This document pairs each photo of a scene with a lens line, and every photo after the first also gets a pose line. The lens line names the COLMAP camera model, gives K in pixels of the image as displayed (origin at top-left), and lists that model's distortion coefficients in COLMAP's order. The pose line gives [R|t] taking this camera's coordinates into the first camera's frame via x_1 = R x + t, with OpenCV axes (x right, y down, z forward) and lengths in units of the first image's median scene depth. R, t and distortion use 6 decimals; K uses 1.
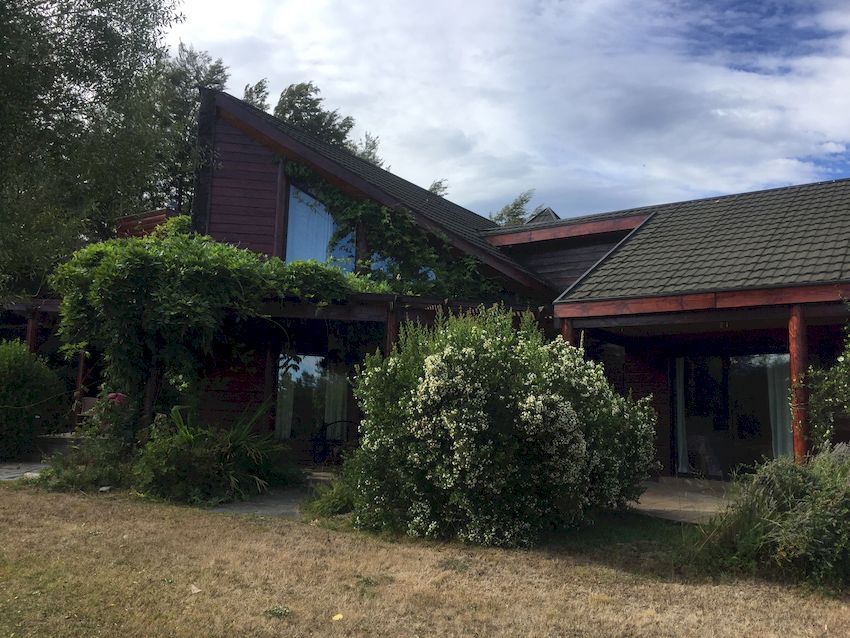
lens RADIAL K [[737.7, 0, 421.7], [0, 737.7, 316.8], [0, 0, 1]] dist [0.057038, -0.059277]
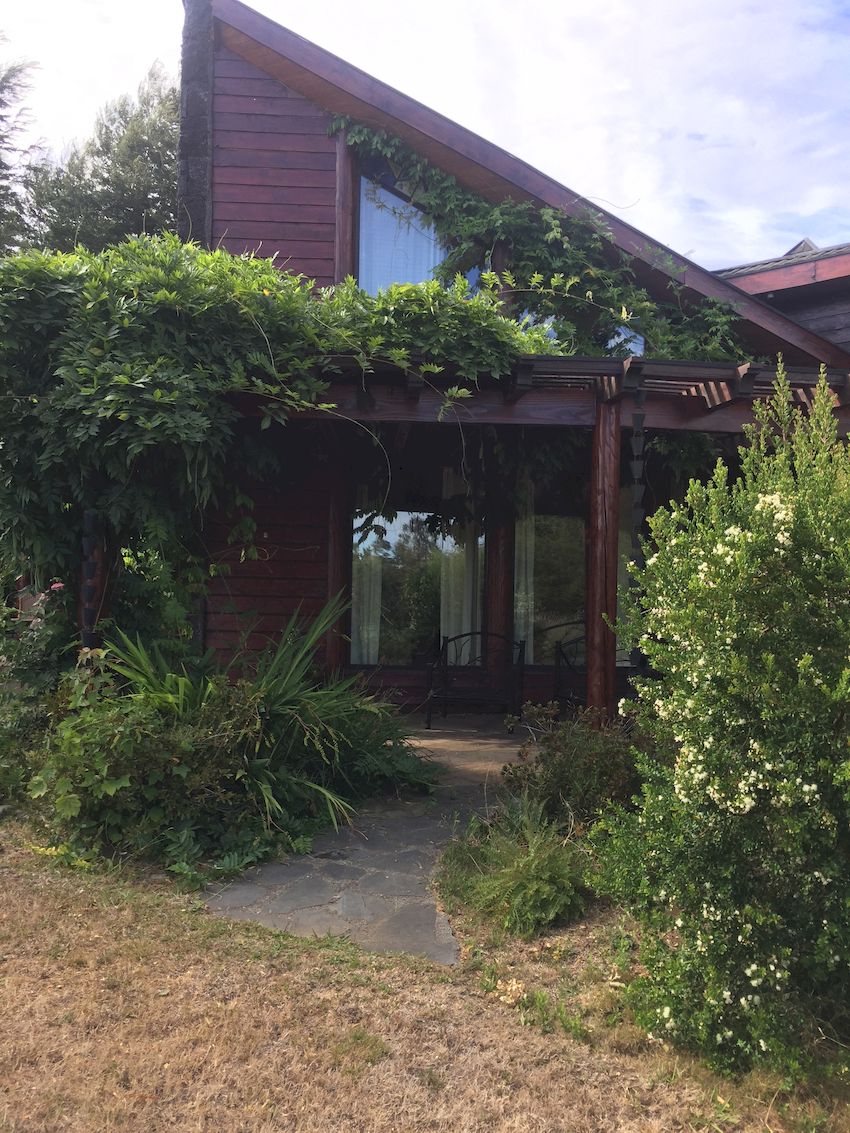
lens RADIAL K [[983.3, 0, 427.6], [0, 983.3, 565.9], [0, 0, 1]] dist [0.057038, -0.059277]
pose [[0.995450, -0.014902, -0.094117, -0.097308], [0.024867, 0.994097, 0.105604, 0.026184], [0.091988, -0.107464, 0.989944, 0.407919]]
